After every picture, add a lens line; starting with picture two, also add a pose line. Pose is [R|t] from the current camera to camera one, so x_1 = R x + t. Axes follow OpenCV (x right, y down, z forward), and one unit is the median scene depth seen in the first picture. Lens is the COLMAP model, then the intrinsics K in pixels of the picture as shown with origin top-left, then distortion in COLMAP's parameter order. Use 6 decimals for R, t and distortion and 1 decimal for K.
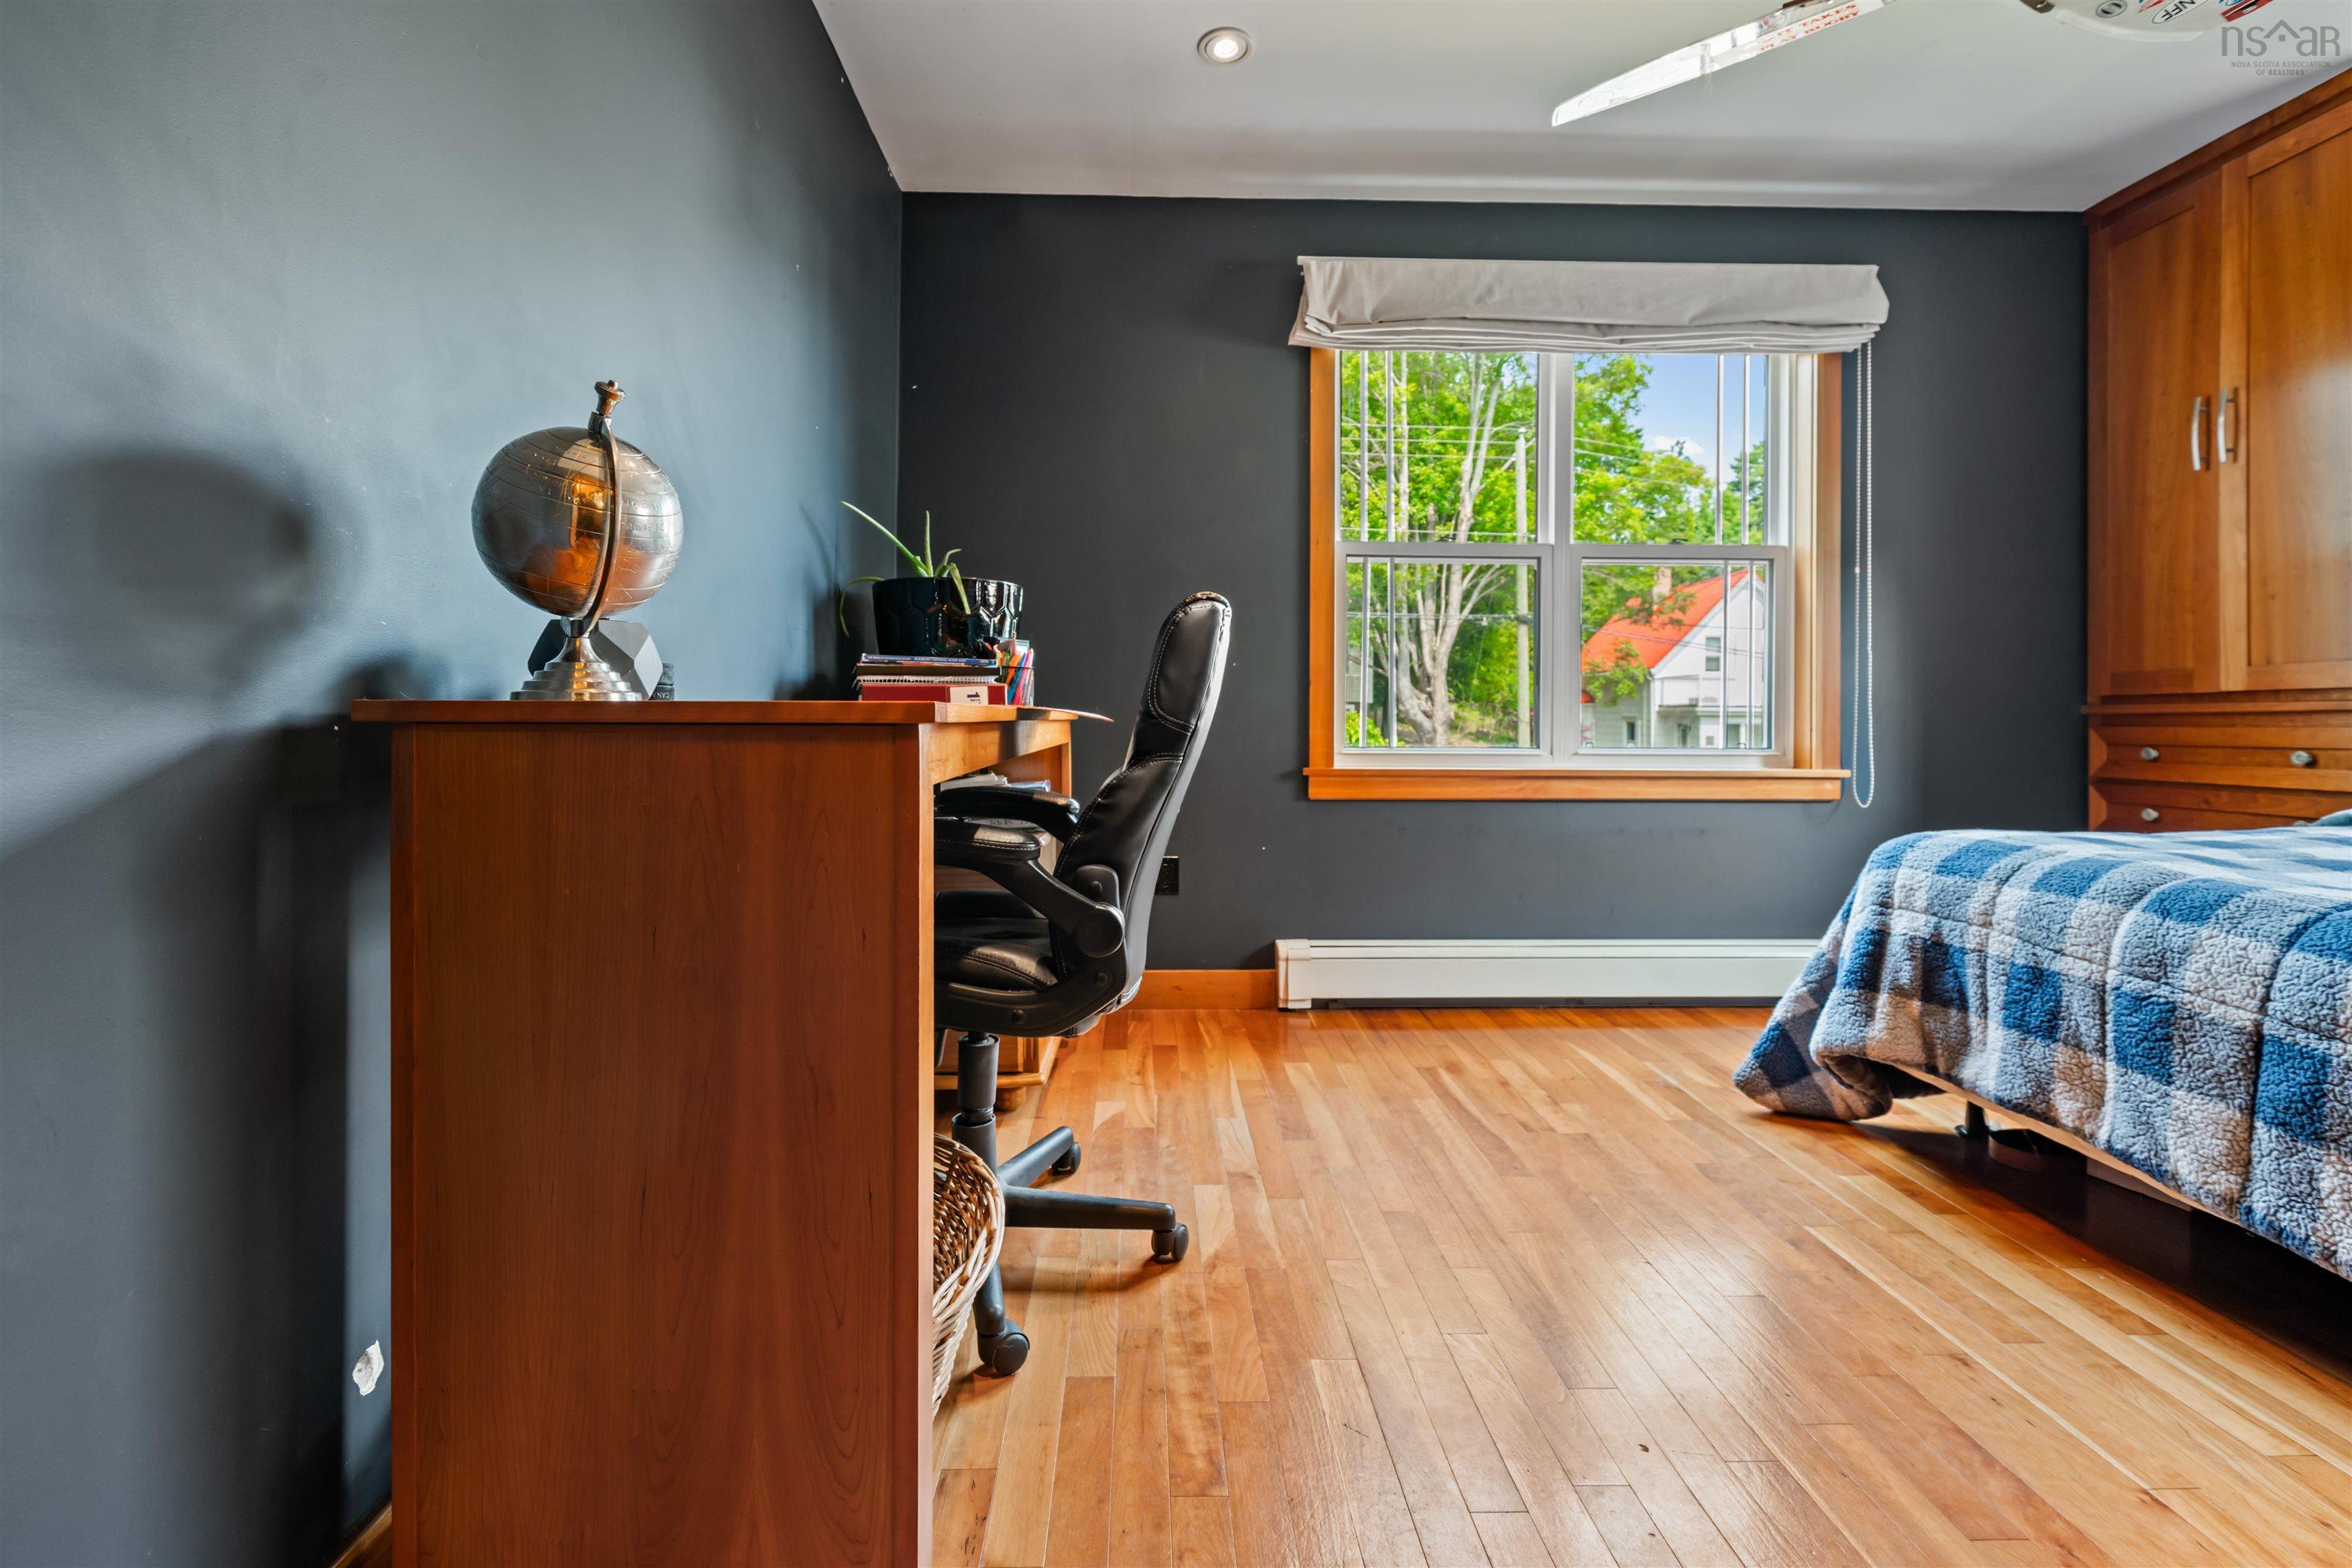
lens RADIAL K [[1040.1, 0, 1176.5], [0, 1040.1, 742.7], [0, 0, 1]] dist [0.000852, 0.000087]
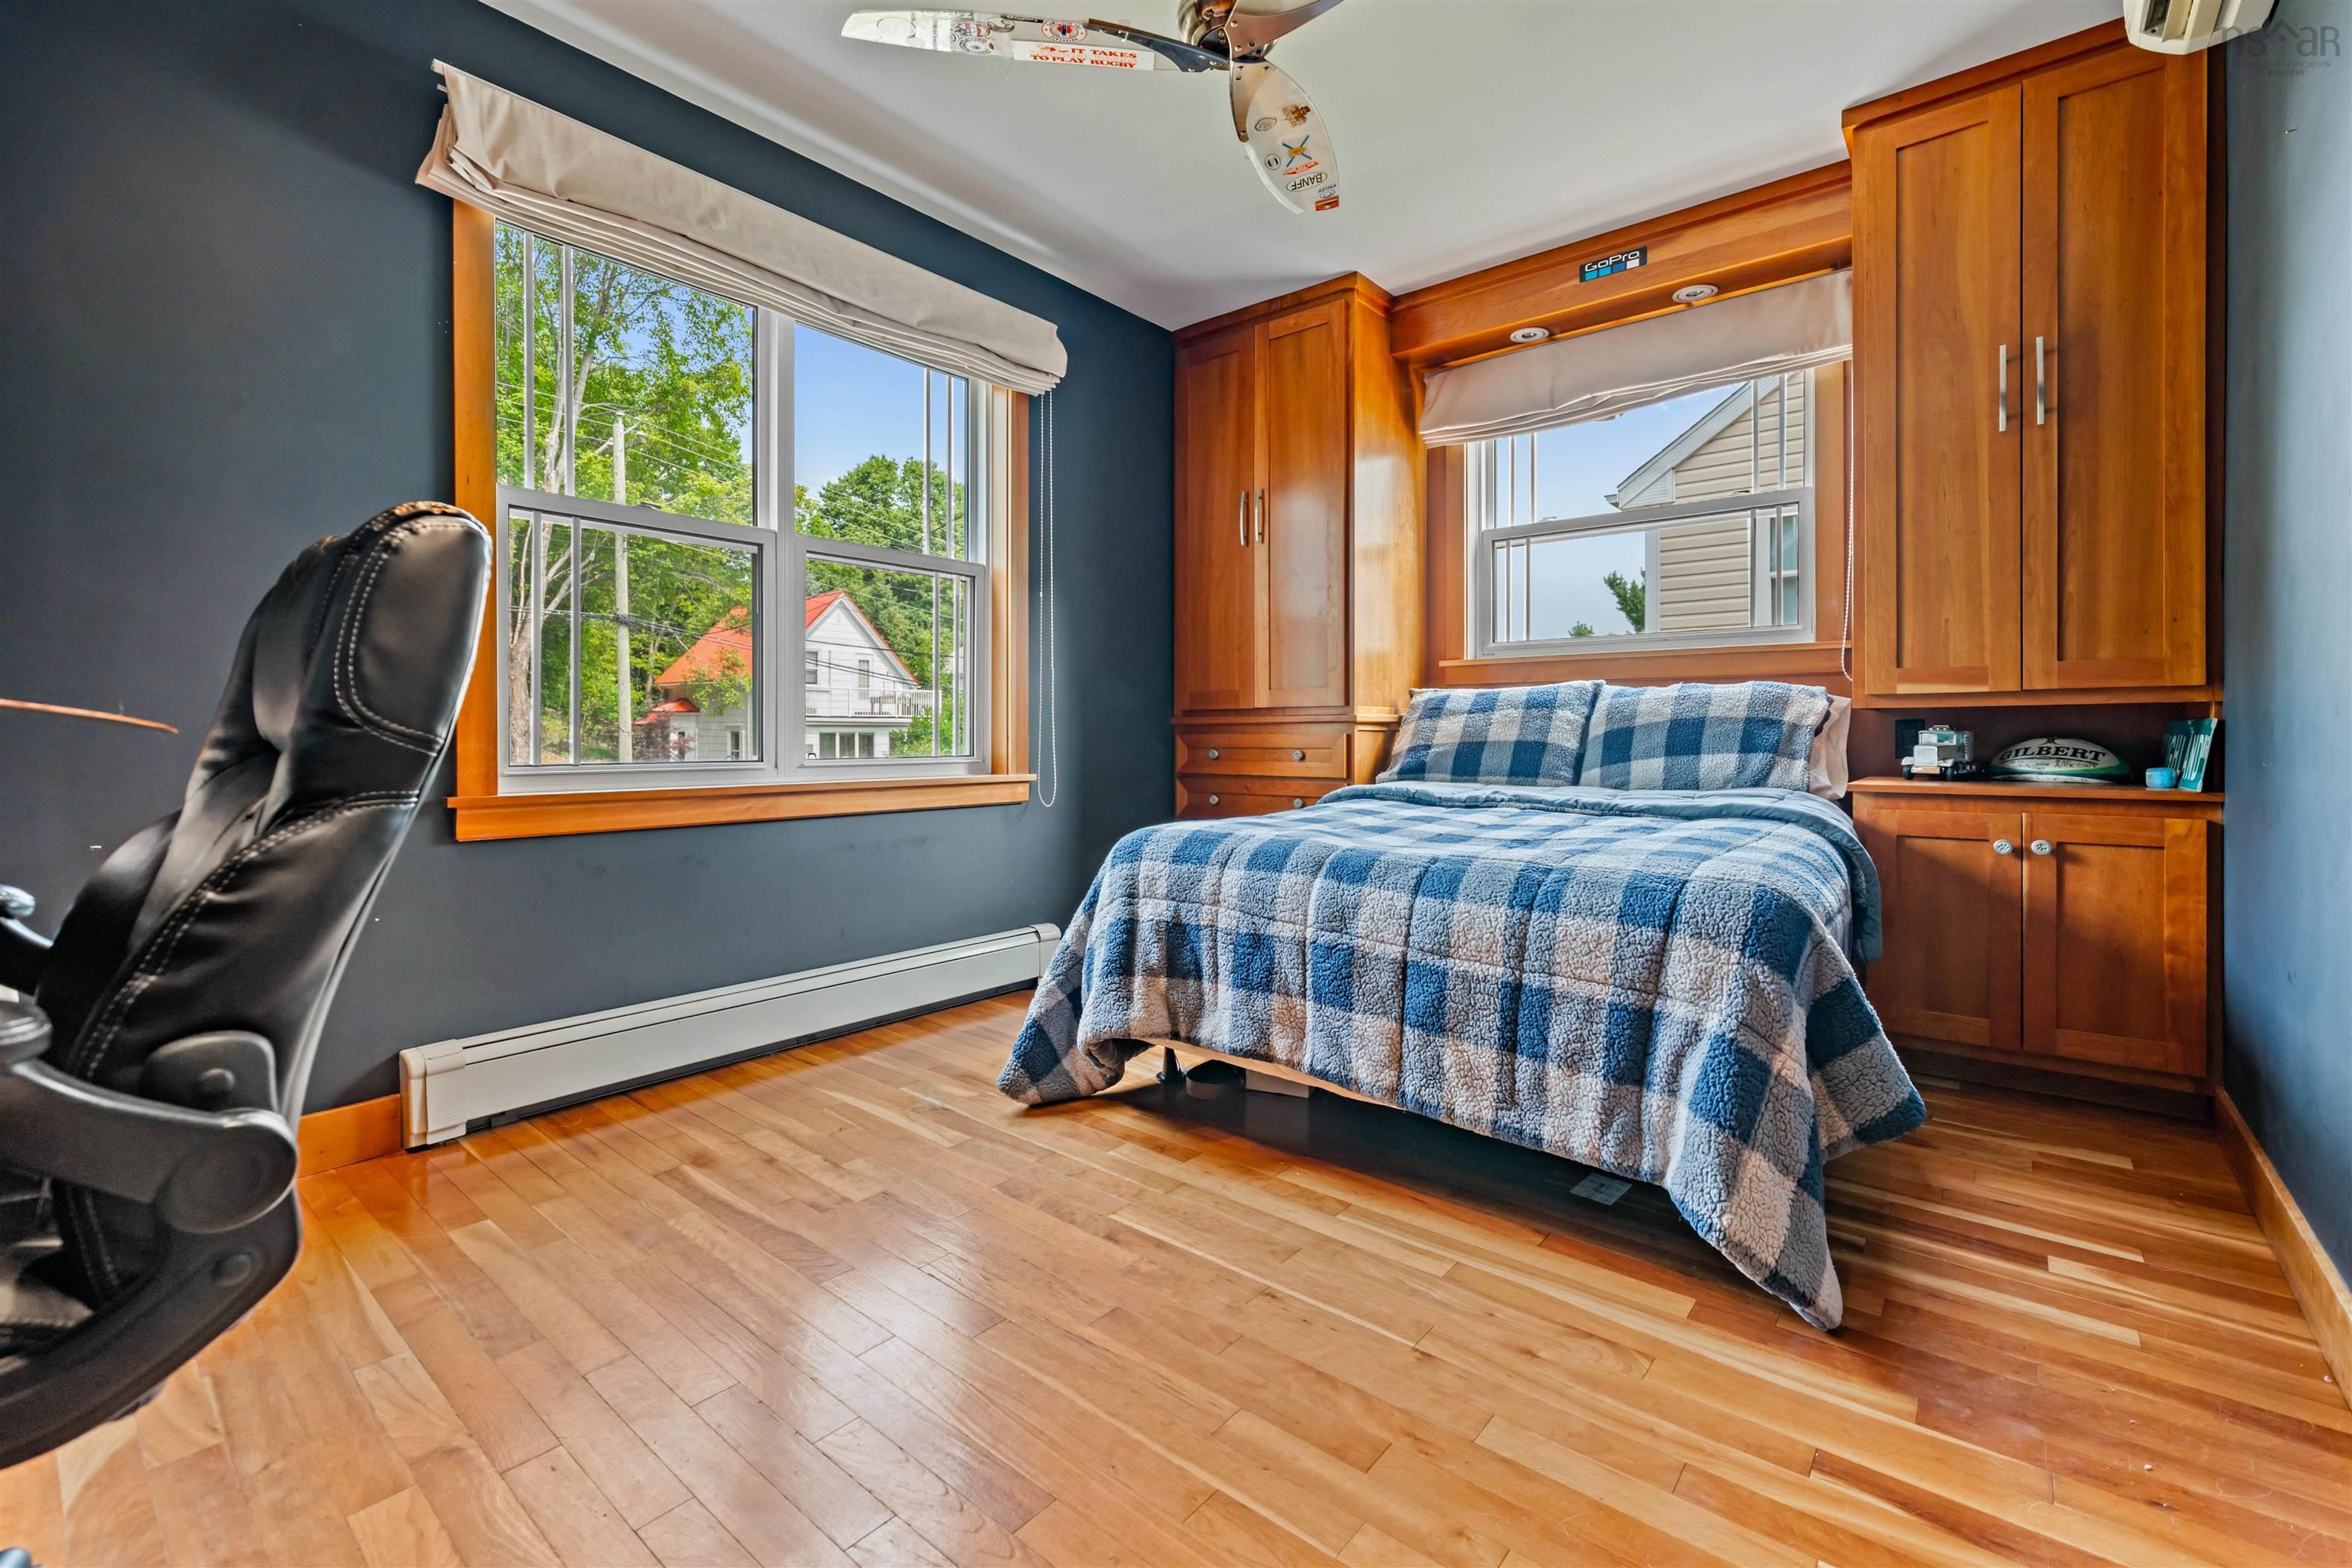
lens RADIAL K [[1006.5, 0, 1175.9], [0, 1006.5, 750.1], [0, 0, 1]] dist [-0.000891, -0.000220]
pose [[0.658546, -0.016497, 0.752359, -0.085704], [0.017510, 0.999825, 0.006596, -0.004825], [-0.752336, 0.008831, 0.658720, 0.240882]]
